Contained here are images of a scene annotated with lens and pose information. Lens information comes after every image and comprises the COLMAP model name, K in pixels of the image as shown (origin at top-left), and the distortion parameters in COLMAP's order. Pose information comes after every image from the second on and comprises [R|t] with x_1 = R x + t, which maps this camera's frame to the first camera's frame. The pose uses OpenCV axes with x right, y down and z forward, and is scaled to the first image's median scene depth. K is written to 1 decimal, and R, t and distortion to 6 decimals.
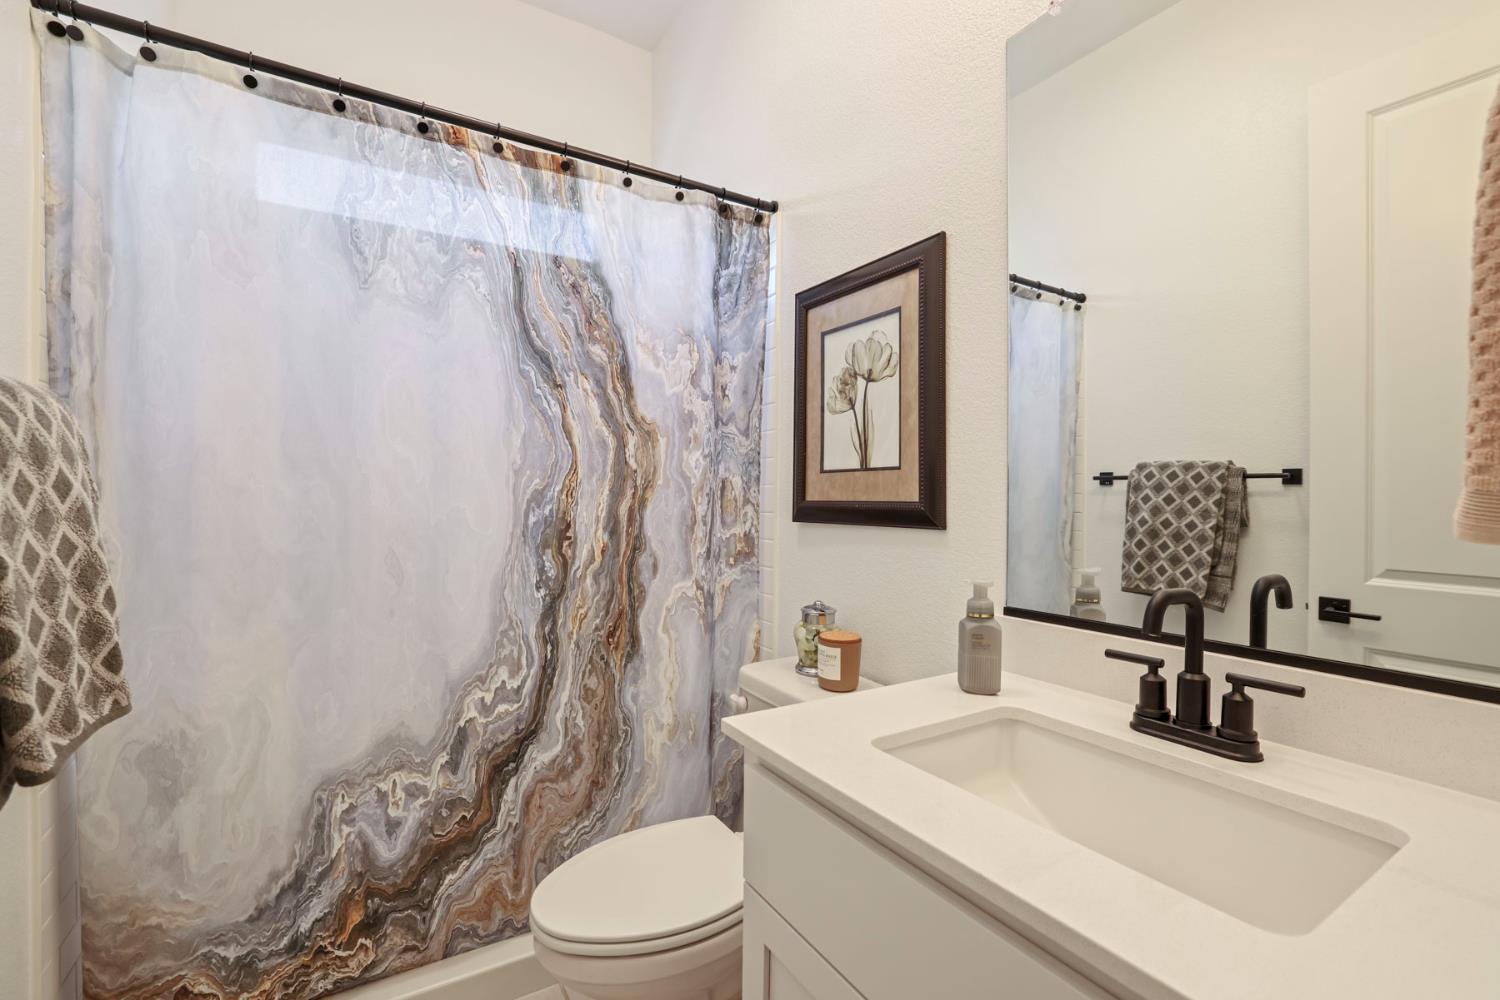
lens RADIAL K [[647.4, 0, 758.7], [0, 647.4, 507.6], [0, 0, 1]] dist [-0.012743, 0.001947]
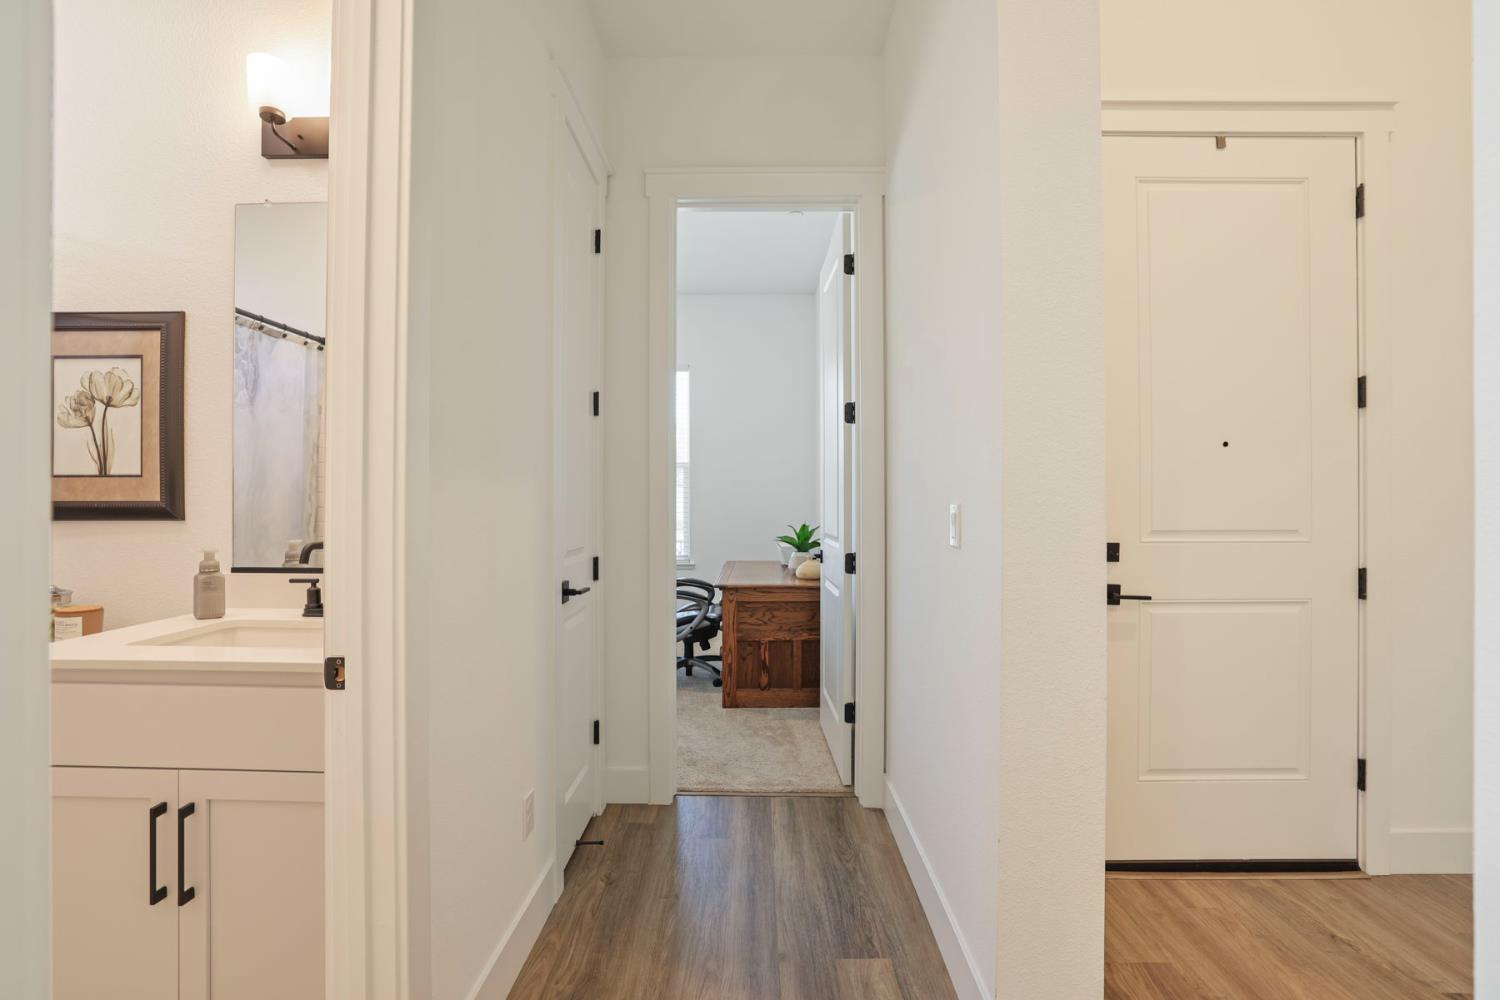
lens RADIAL K [[647.4, 0, 752.7], [0, 647.4, 491.6], [0, 0, 1]] dist [-0.012743, 0.001947]
pose [[0.549304, 0.000542, 0.835623, -0.189262], [0.012559, 0.999881, -0.008905, -0.001940], [-0.835528, 0.015386, 0.549232, -0.757745]]
